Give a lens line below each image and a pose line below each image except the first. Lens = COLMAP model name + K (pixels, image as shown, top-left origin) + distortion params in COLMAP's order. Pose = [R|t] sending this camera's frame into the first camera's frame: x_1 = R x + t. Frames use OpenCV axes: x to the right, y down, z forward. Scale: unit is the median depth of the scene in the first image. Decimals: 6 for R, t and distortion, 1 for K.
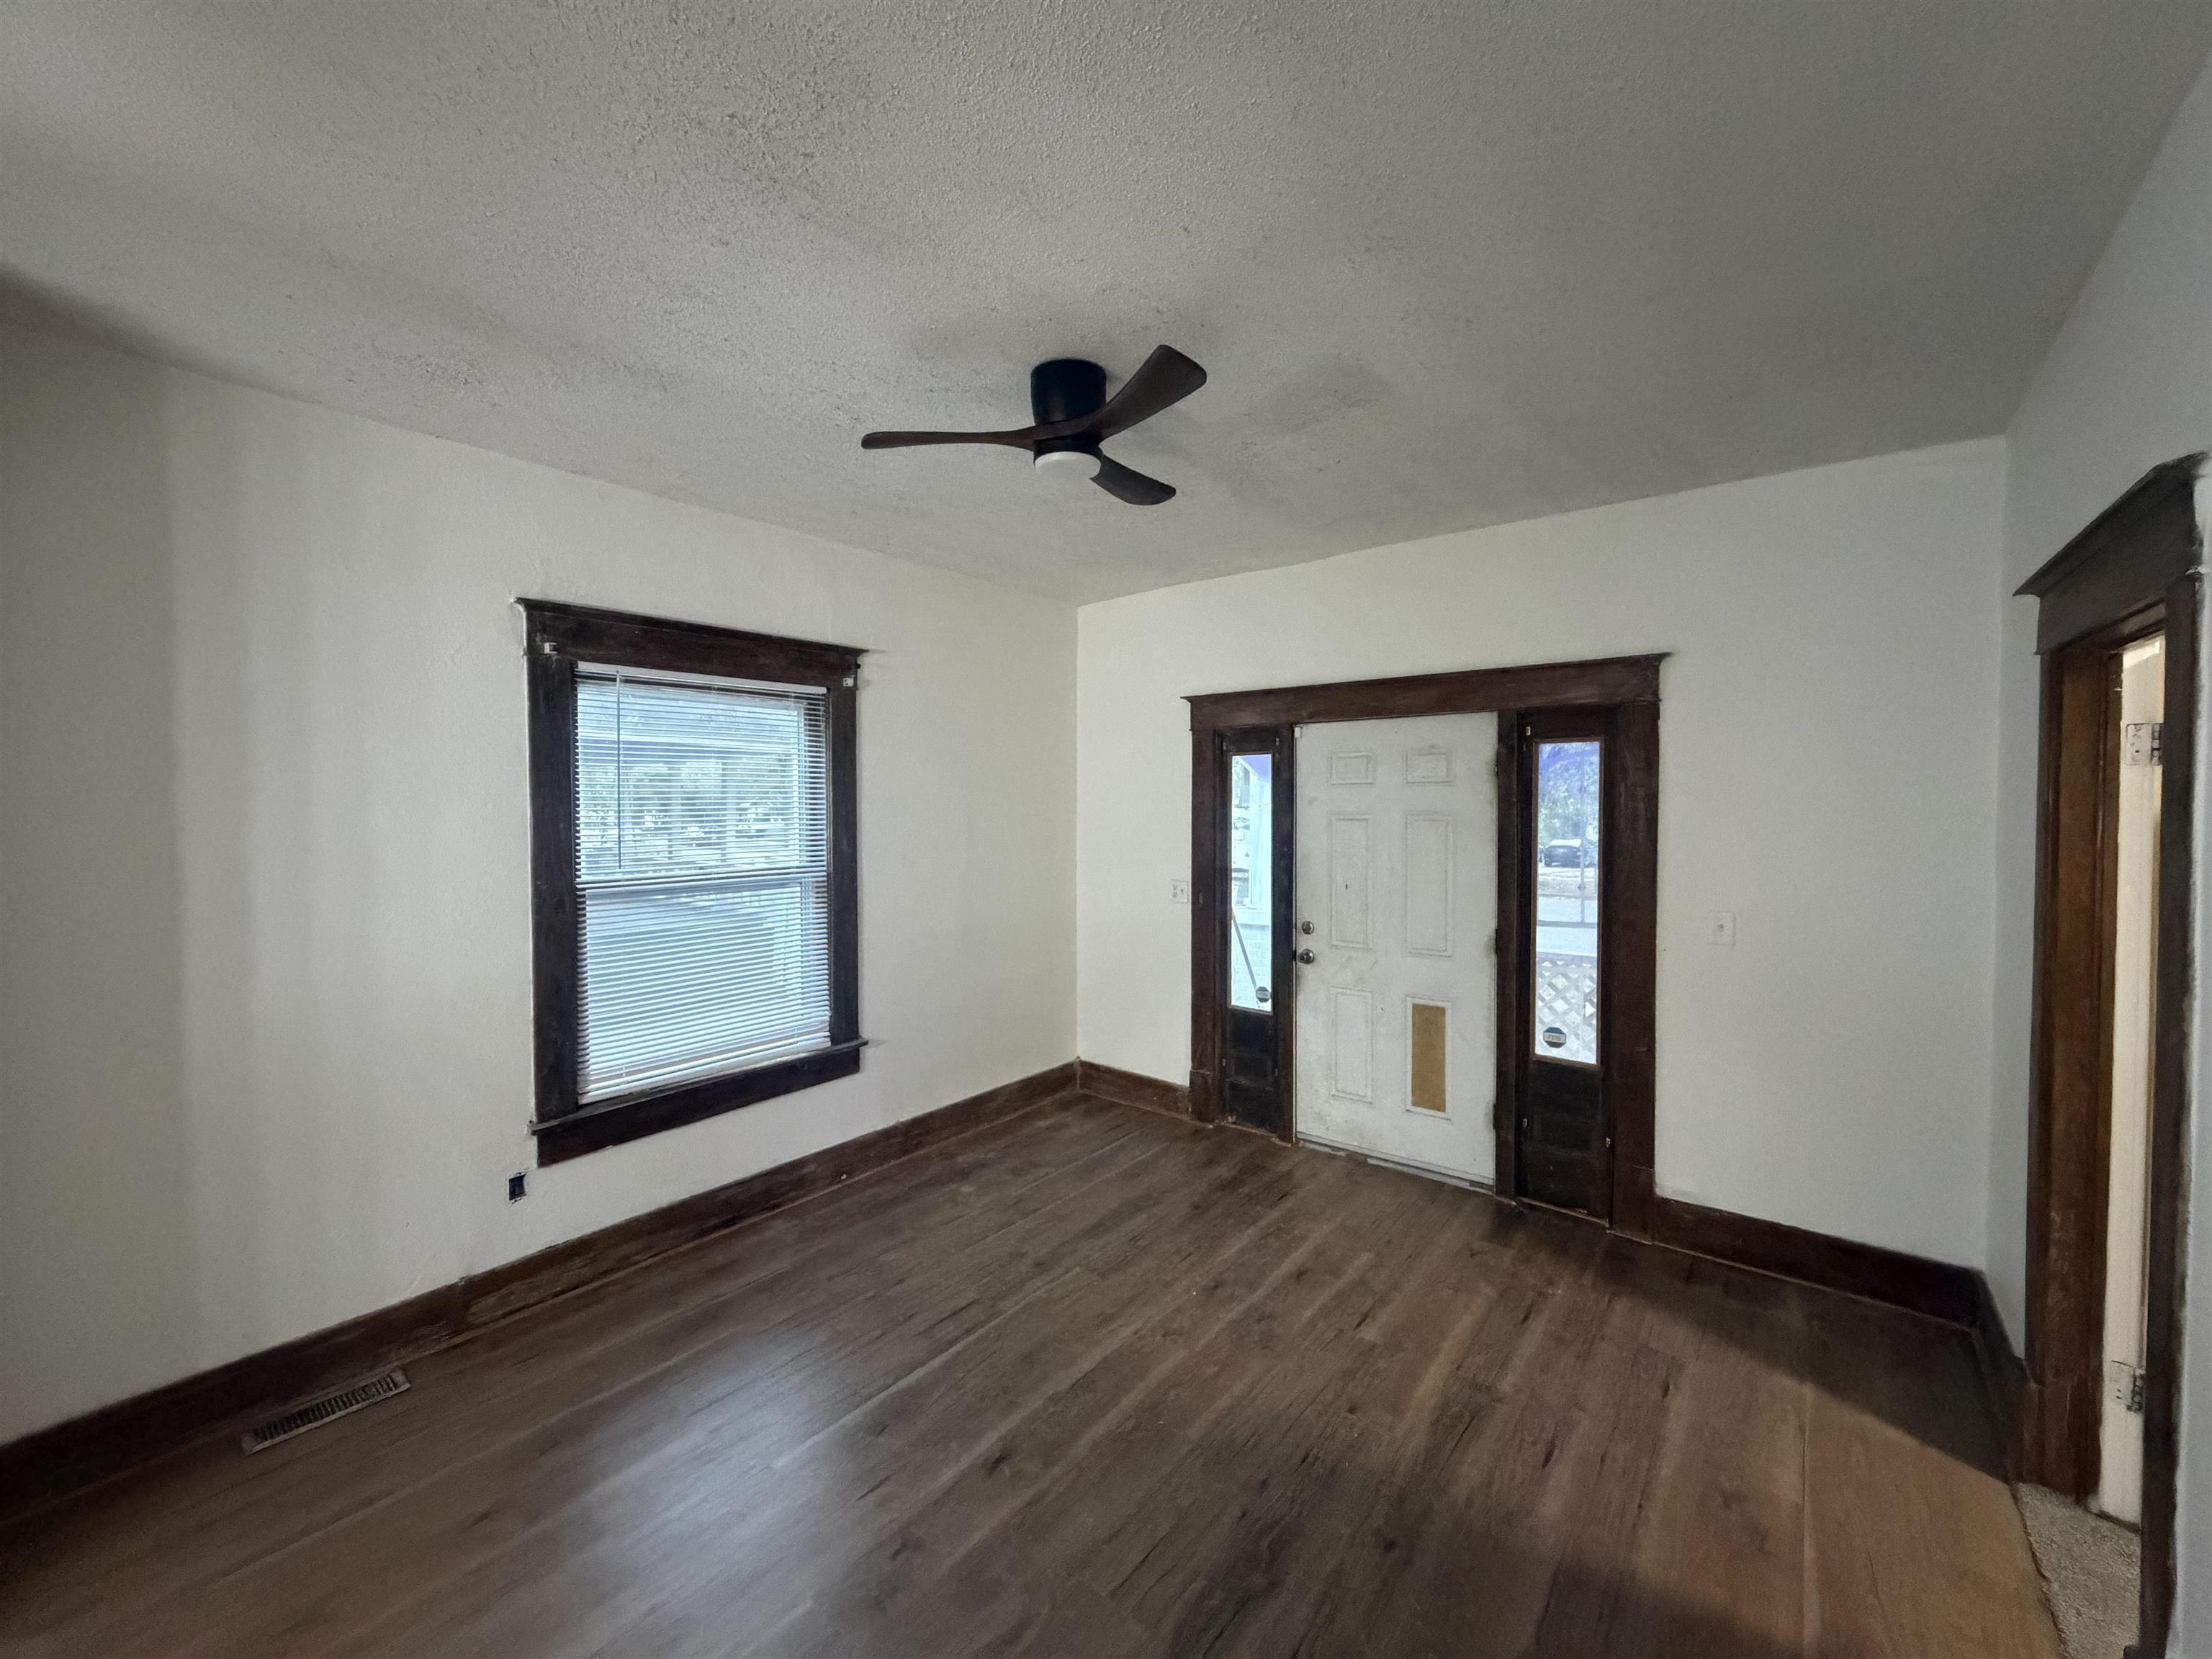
lens RADIAL K [[878.8, 0, 1102.3], [0, 878.8, 829.2], [0, 0, 1]] dist [-0.000578, 0.000077]
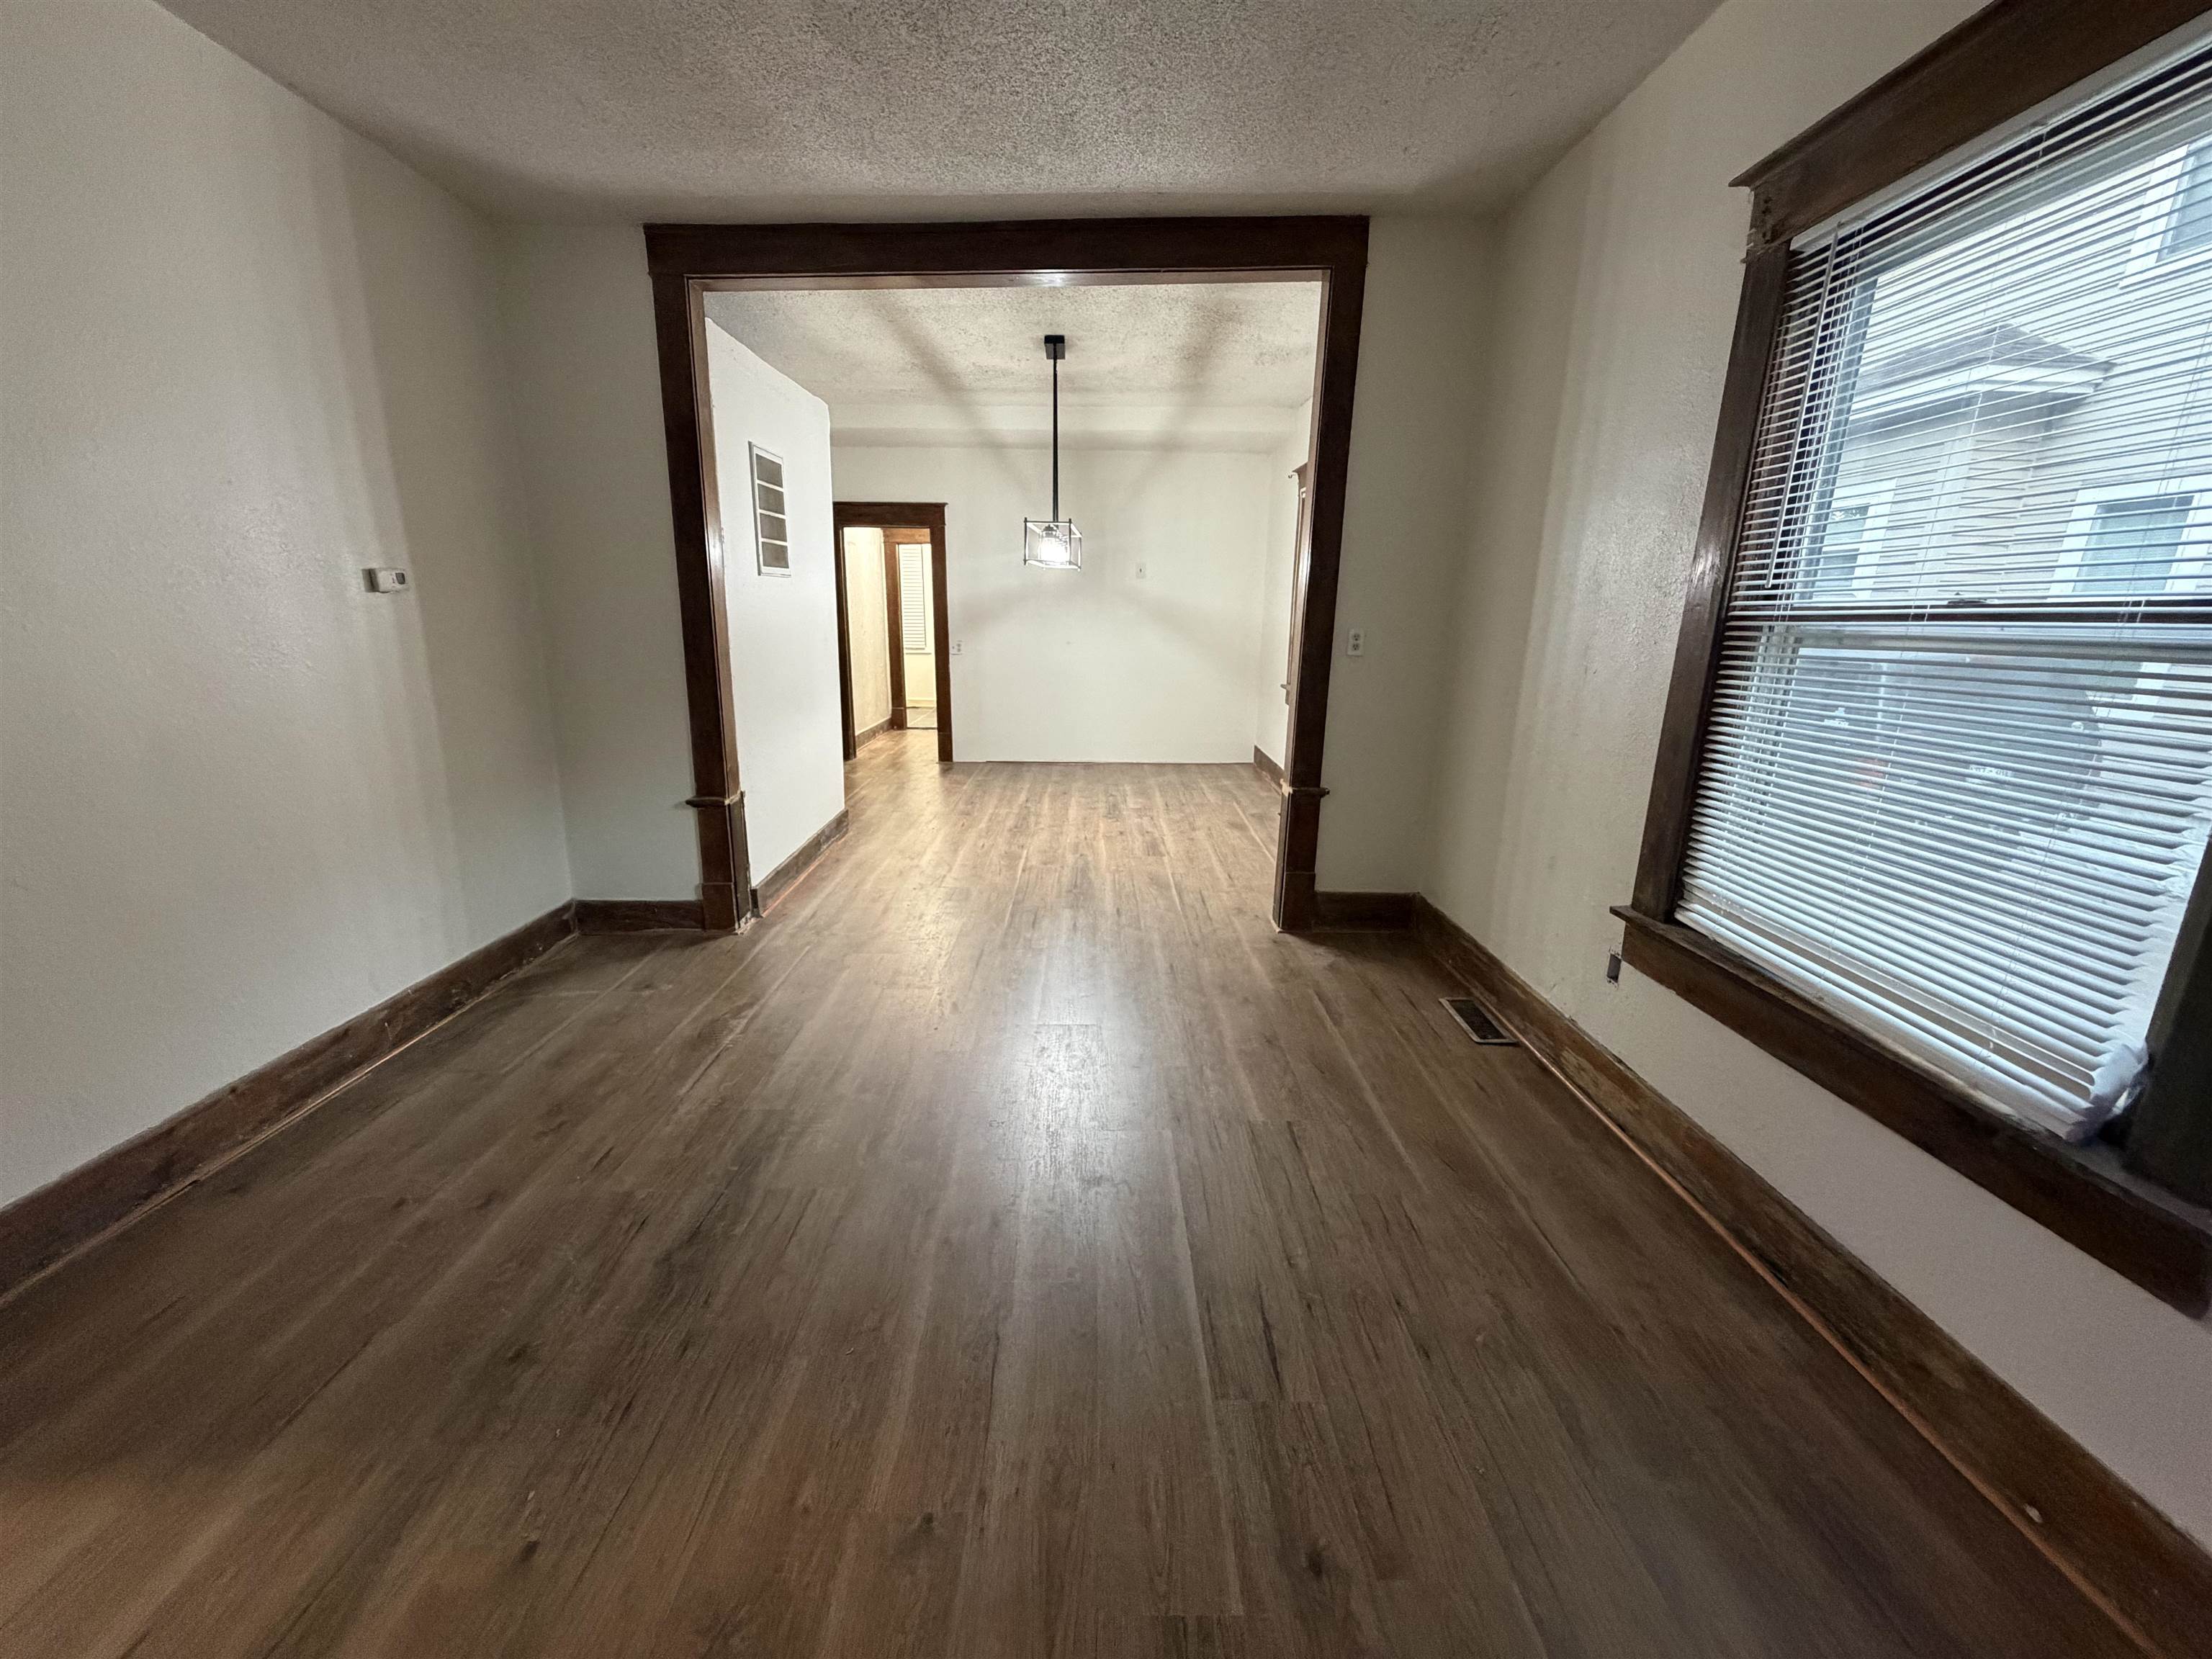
lens RADIAL K [[878.8, 0, 1102.3], [0, 878.8, 829.2], [0, 0, 1]] dist [-0.000578, 0.000077]
pose [[-0.776629, 0.142521, -0.613625, 0.184426], [-0.028253, 0.965212, 0.259939, 0.051612], [0.629325, 0.219213, -0.745584, 1.020817]]
